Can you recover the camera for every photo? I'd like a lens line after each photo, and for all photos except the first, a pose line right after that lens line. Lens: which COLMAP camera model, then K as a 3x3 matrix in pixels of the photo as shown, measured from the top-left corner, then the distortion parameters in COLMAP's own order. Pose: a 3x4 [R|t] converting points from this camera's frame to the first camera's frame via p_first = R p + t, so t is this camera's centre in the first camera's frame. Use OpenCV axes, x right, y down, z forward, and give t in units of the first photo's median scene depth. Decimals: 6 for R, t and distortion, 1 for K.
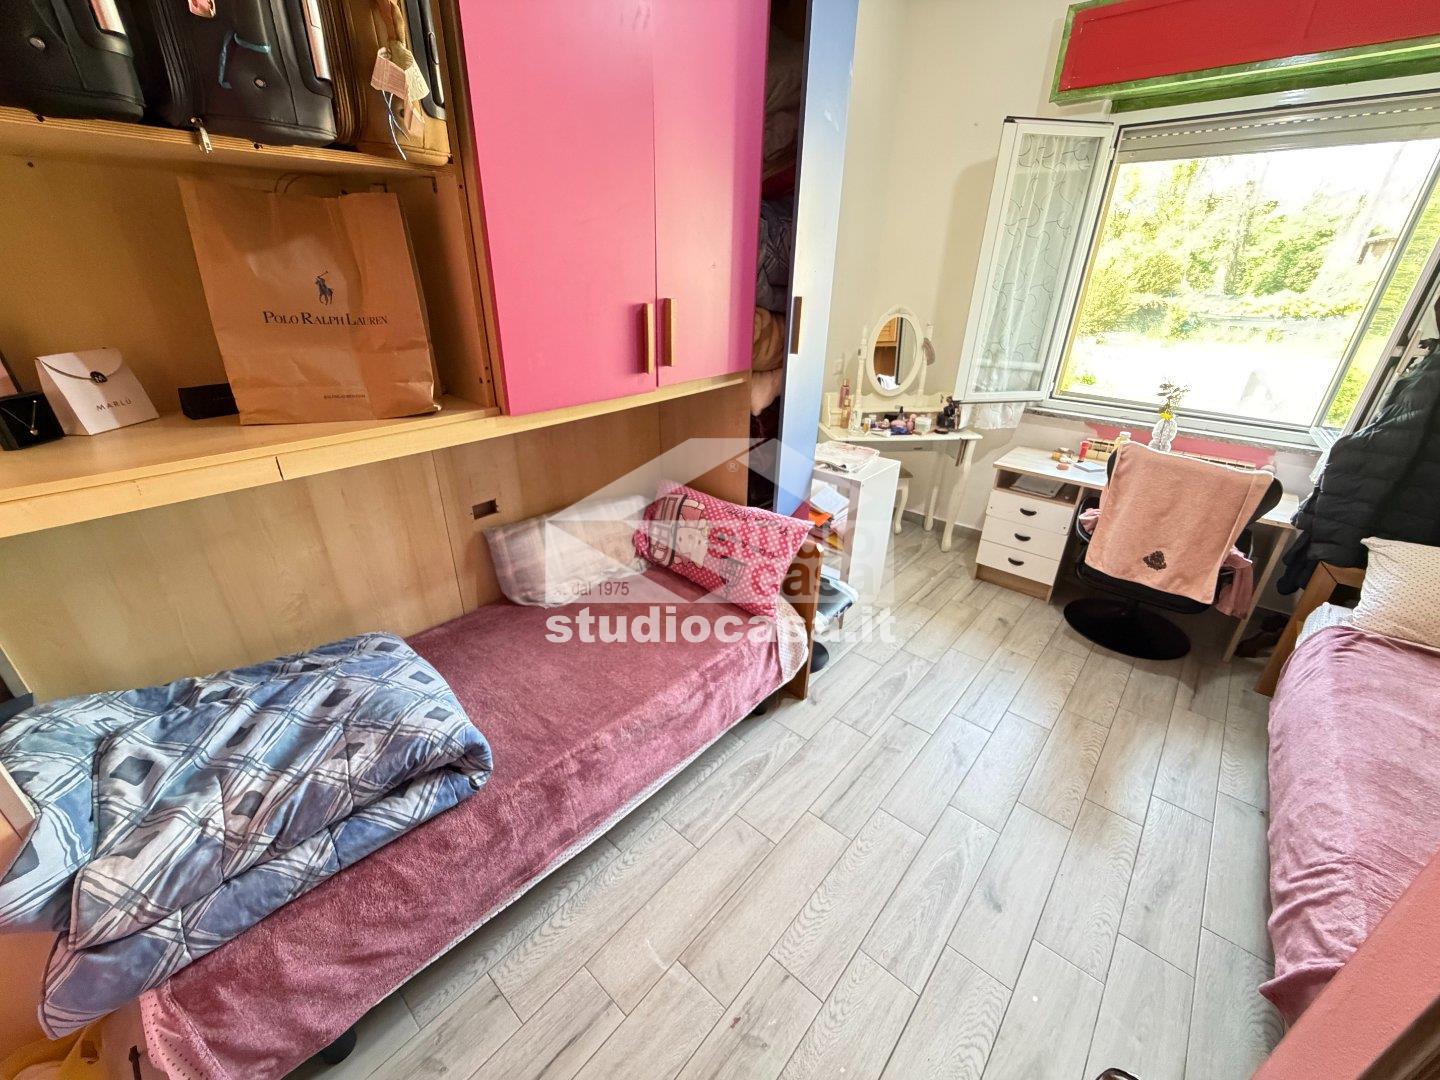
lens RADIAL K [[576.1, 0, 713.5], [0, 576.1, 539.9], [0, 0, 1]] dist [-0.000813, -0.000546]
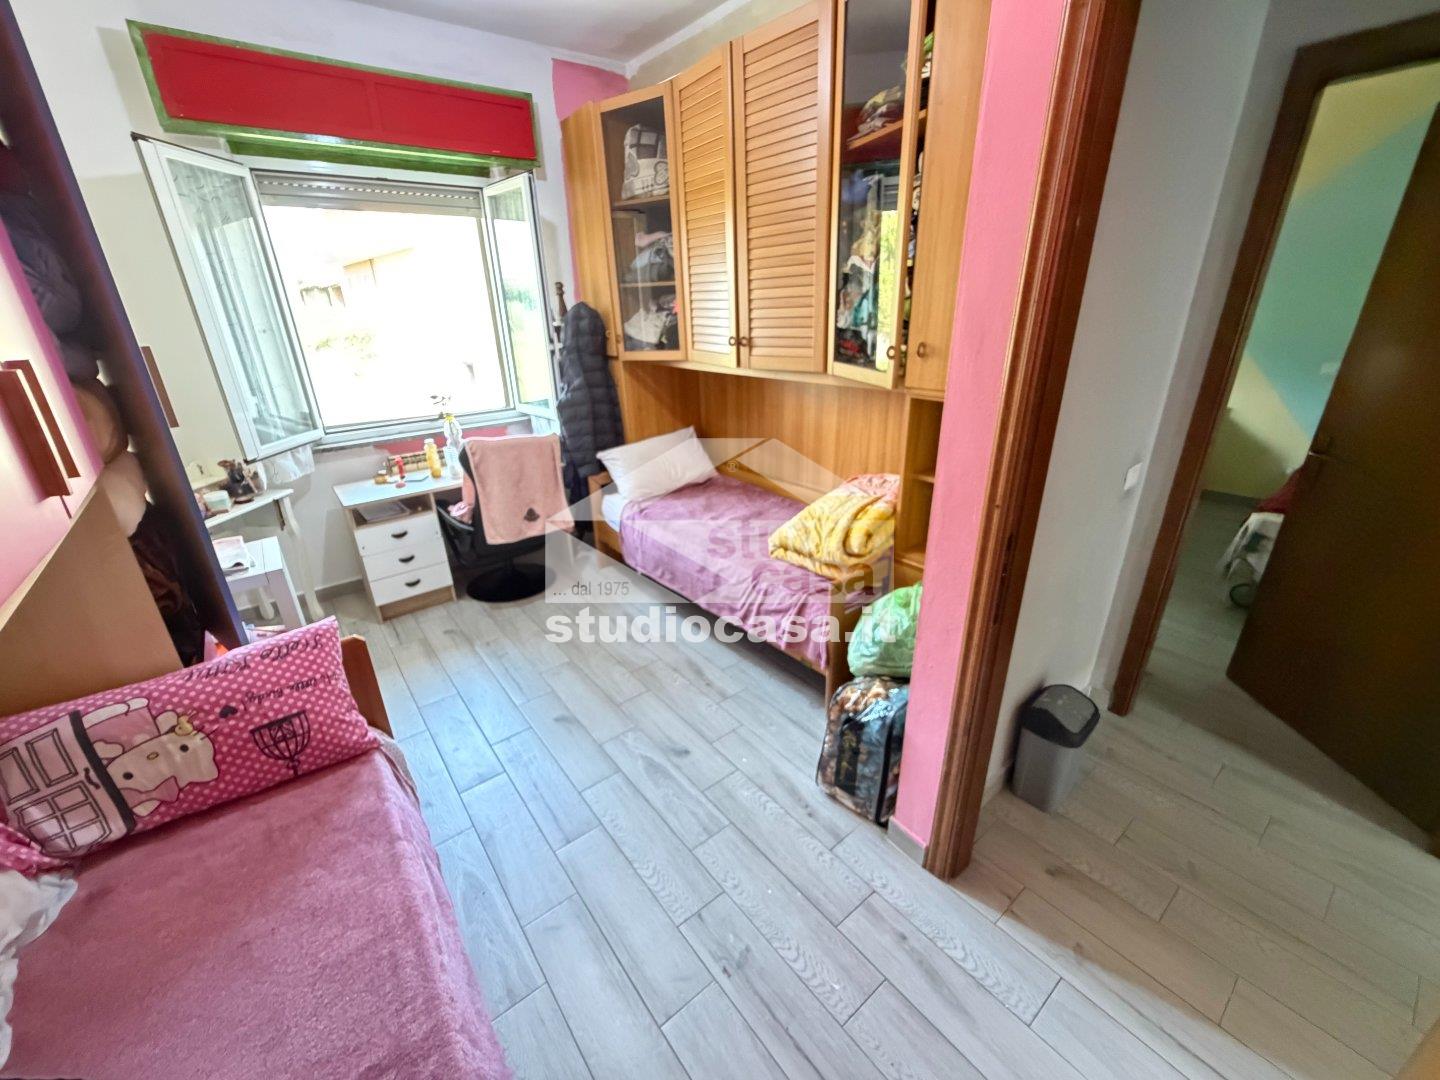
lens RADIAL K [[574.7, 0, 715.4], [0, 574.7, 539.2], [0, 0, 1]] dist [0.000756, 0.000042]
pose [[0.183554, -0.391792, 0.901558, -0.287878], [0.451487, 0.848284, 0.276720, -0.073342], [-0.873194, 0.356248, 0.332595, 0.172374]]
